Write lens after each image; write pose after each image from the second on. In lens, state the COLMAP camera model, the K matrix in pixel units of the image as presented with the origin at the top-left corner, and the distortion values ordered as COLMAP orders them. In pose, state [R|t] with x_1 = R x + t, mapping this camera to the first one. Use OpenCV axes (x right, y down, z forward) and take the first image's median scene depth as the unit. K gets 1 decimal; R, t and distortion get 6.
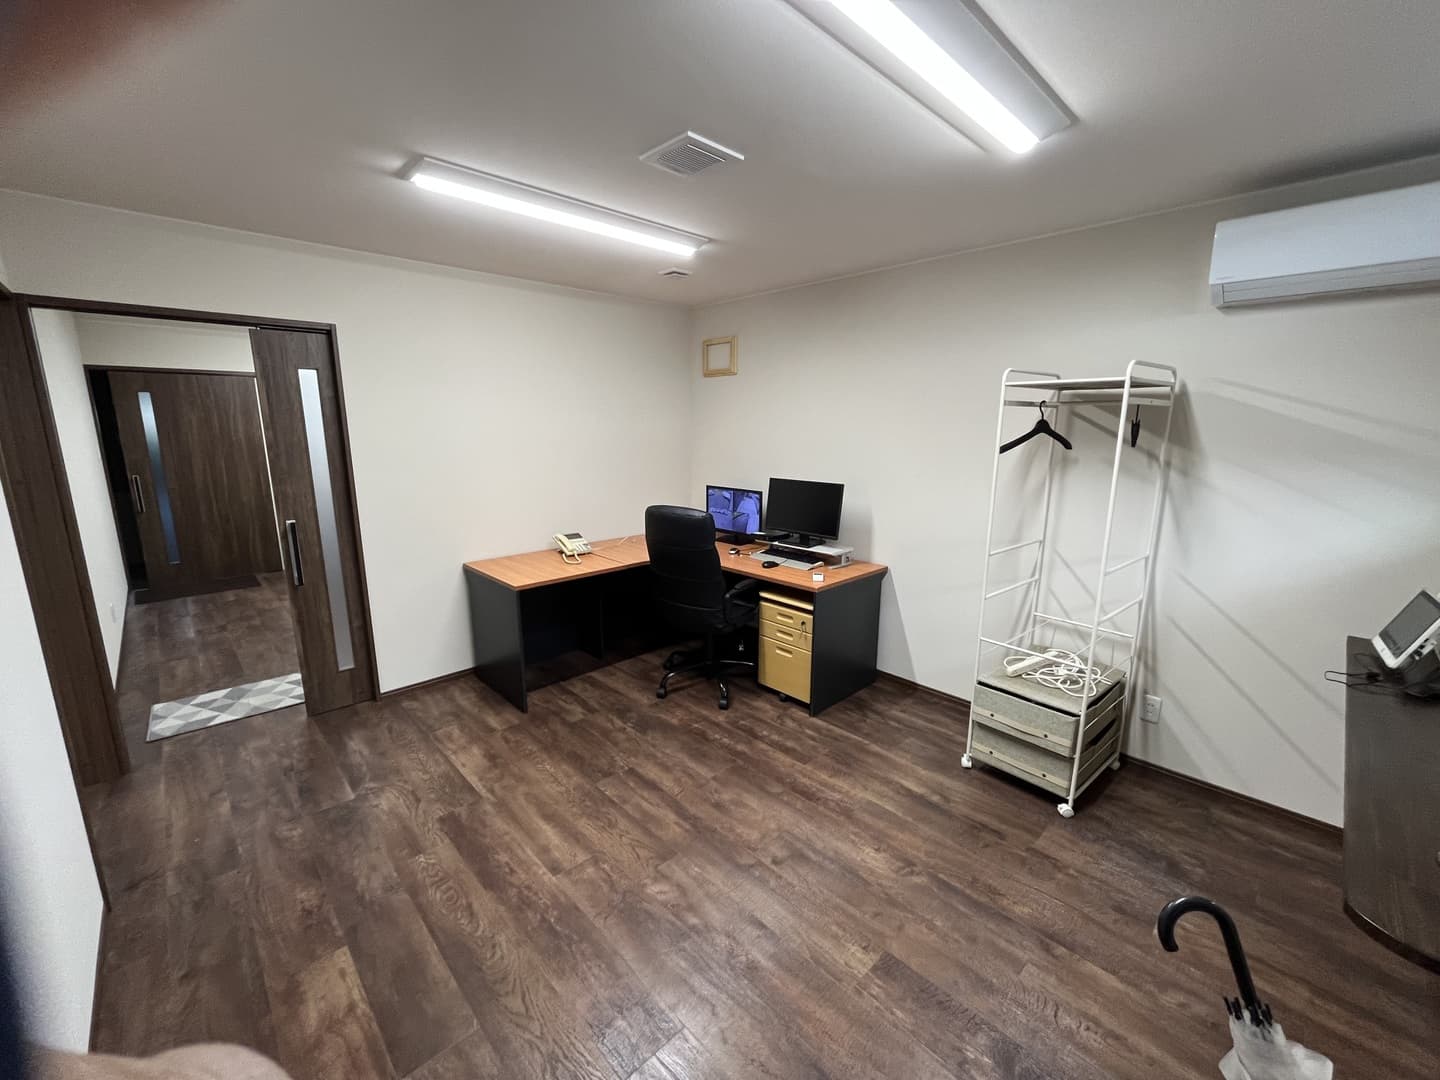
lens RADIAL K [[588.6, 0, 720.0], [0, 588.6, 540.0], [0, 0, 1]] dist [-0.000275, -0.000189]
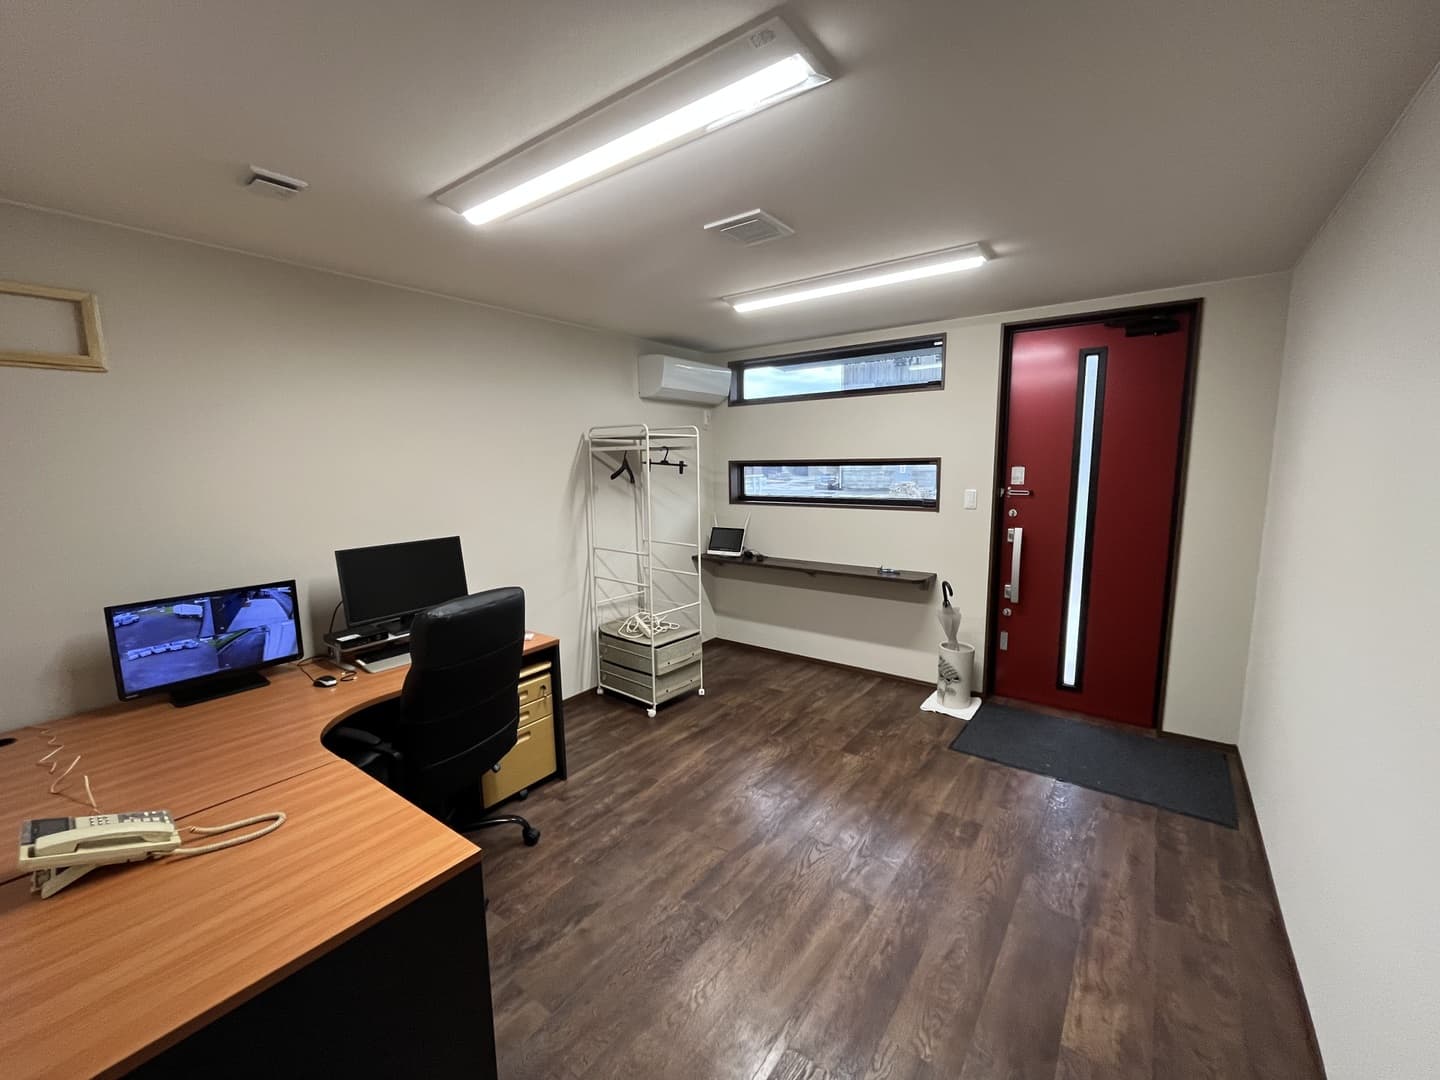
lens RADIAL K [[585.6, 0, 720.0], [0, 585.6, 540.0], [0, 0, 1]] dist [0.000401, -0.000172]
pose [[-0.169441, -0.135099, 0.976237, -1.075331], [0.205087, 0.964042, 0.169007, -0.244873], [-0.963965, 0.228850, -0.135642, 1.186325]]
